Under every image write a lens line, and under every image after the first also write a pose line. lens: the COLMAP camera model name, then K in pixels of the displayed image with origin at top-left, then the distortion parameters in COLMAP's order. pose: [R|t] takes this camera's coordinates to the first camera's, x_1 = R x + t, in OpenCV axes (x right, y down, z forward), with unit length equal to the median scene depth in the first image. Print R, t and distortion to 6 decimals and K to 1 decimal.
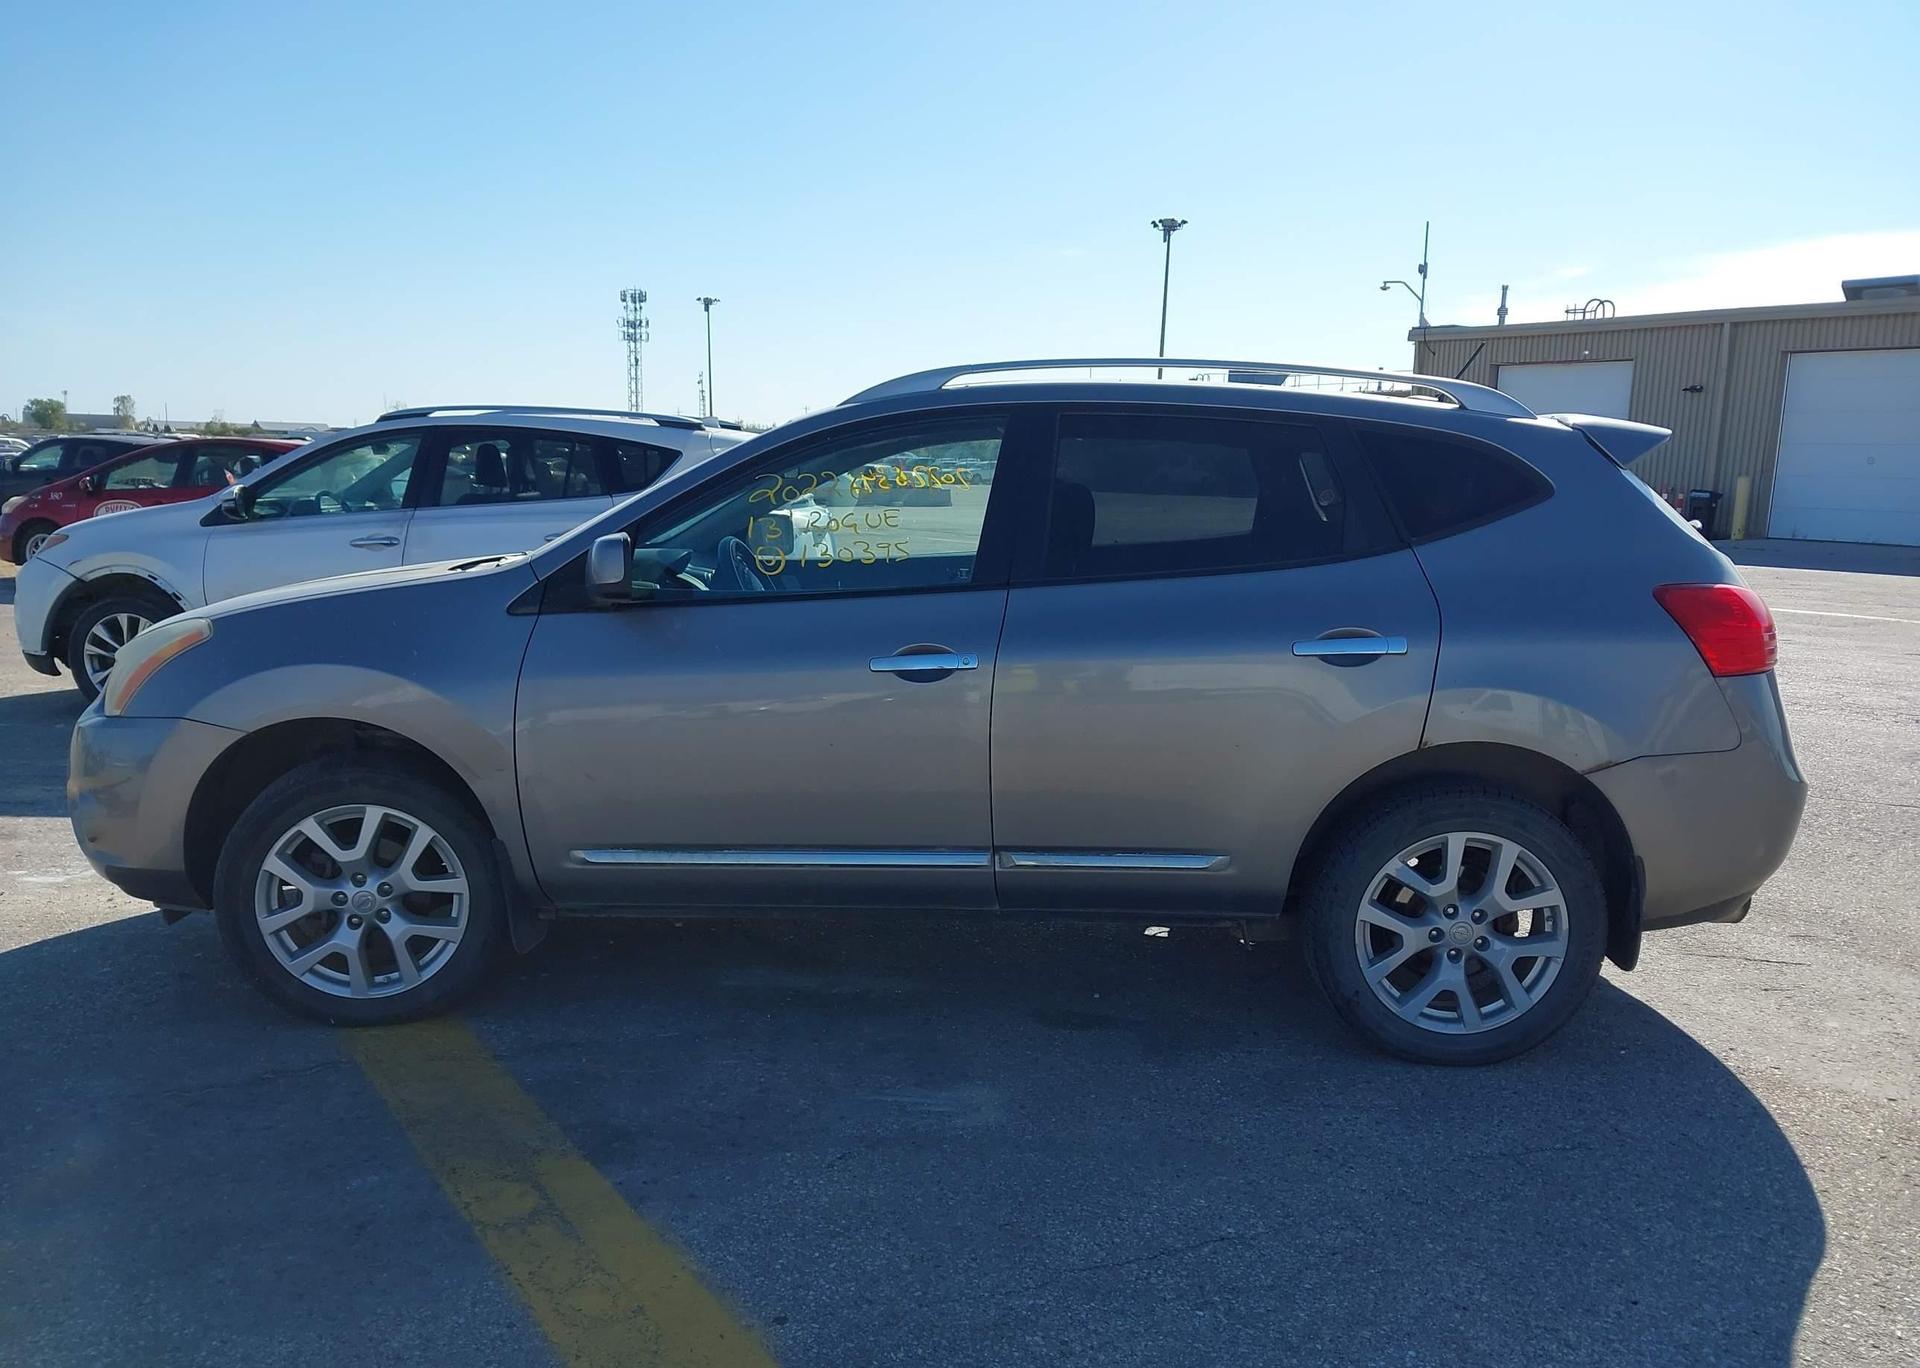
lens RADIAL K [[1541.6, 0, 991.3], [0, 1541.6, 686.1], [0, 0, 1]] dist [0.026270, -0.024866]
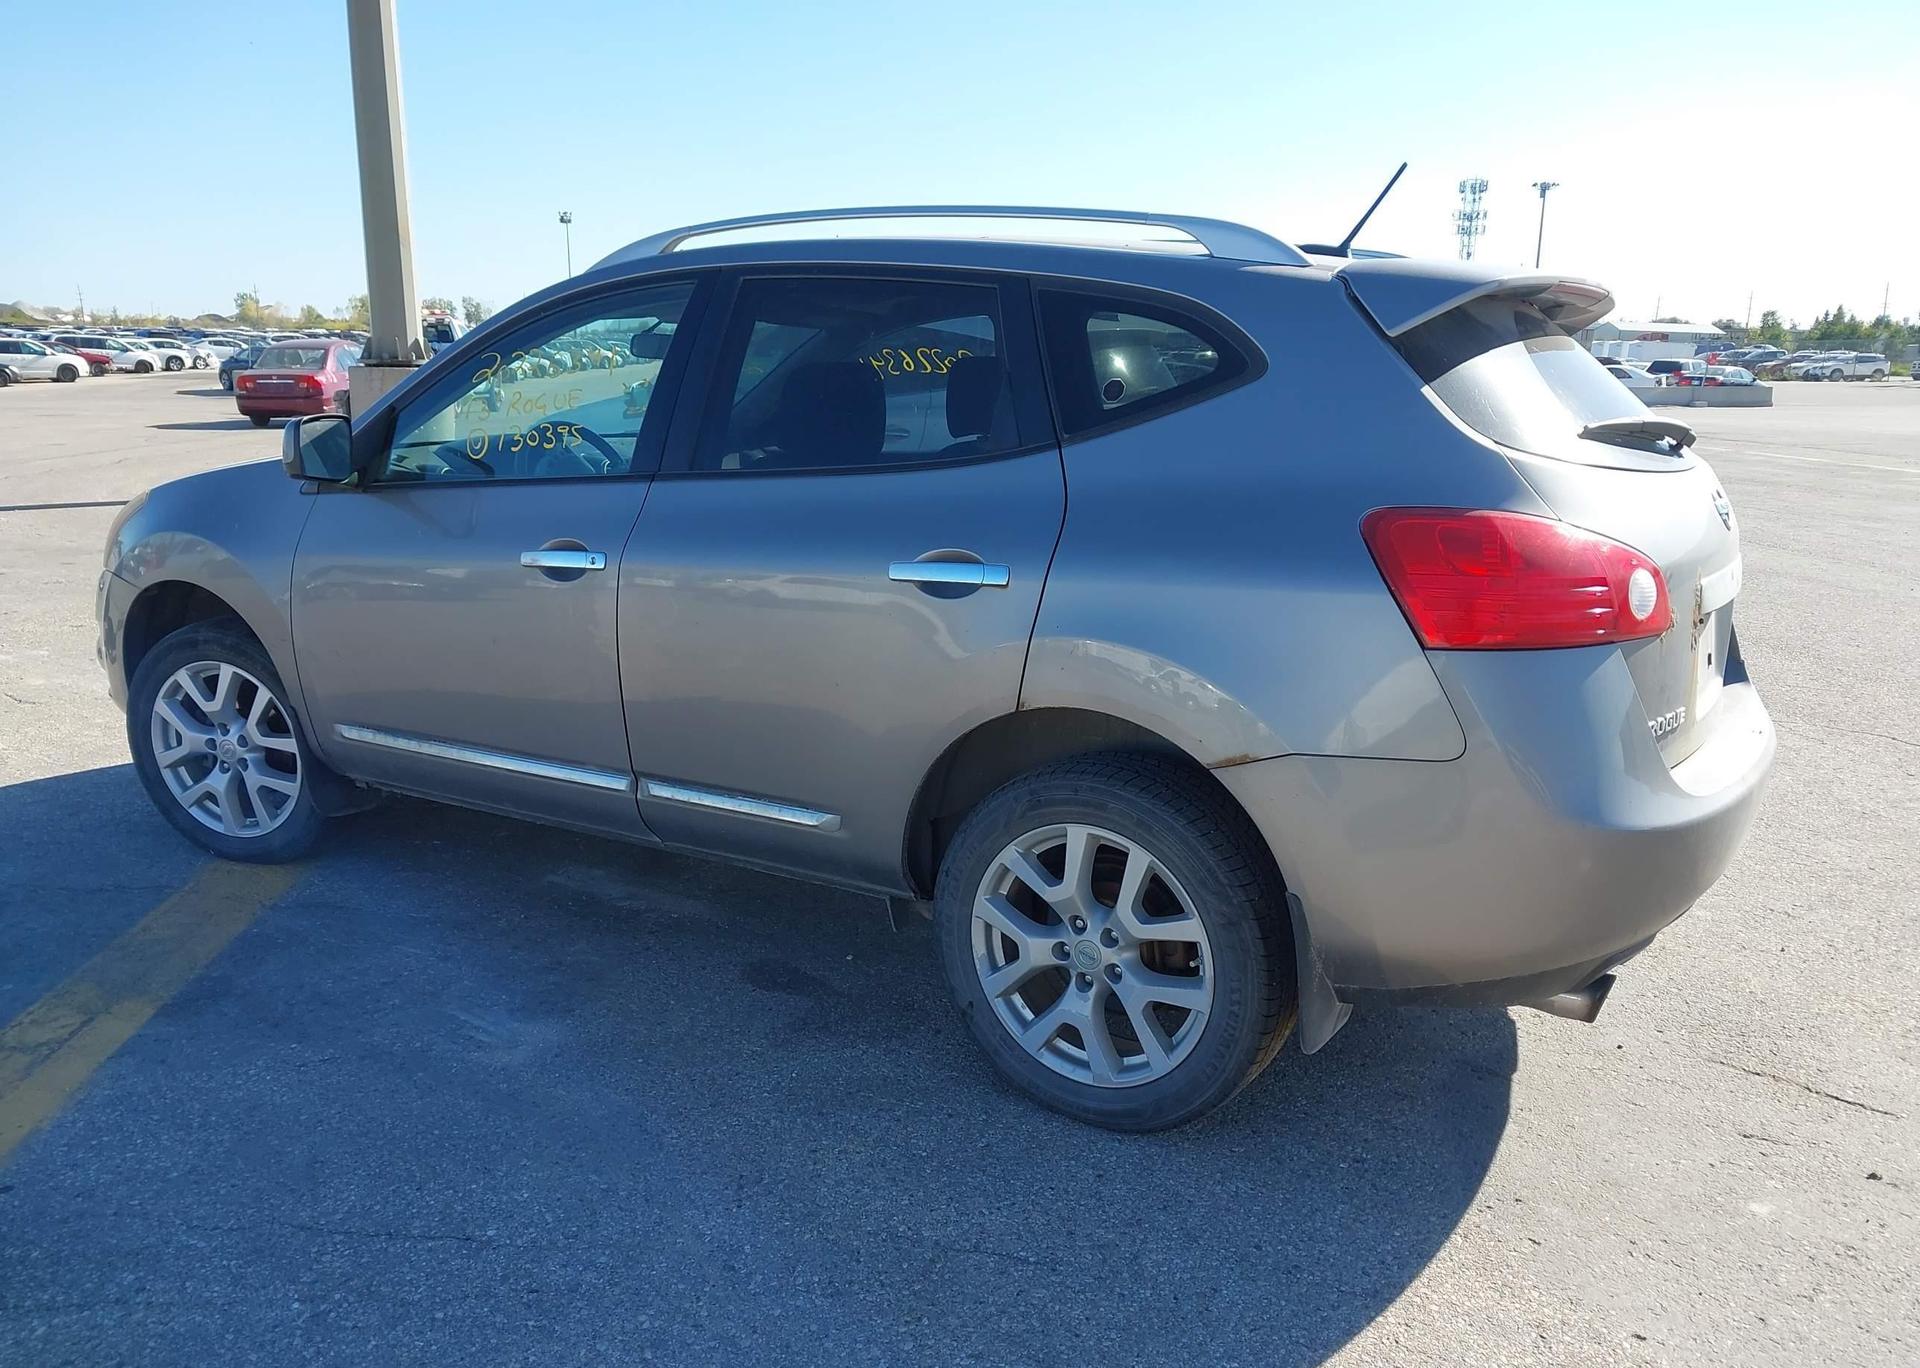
lens RADIAL K [[1541.6, 0, 973.0], [0, 1541.6, 702.6], [0, 0, 1]] dist [0.026270, -0.024866]
pose [[0.864283, 0.101291, -0.492701, 0.603604], [-0.065577, 0.993845, 0.089284, -0.028682], [0.498713, -0.044857, 0.865606, 0.306287]]
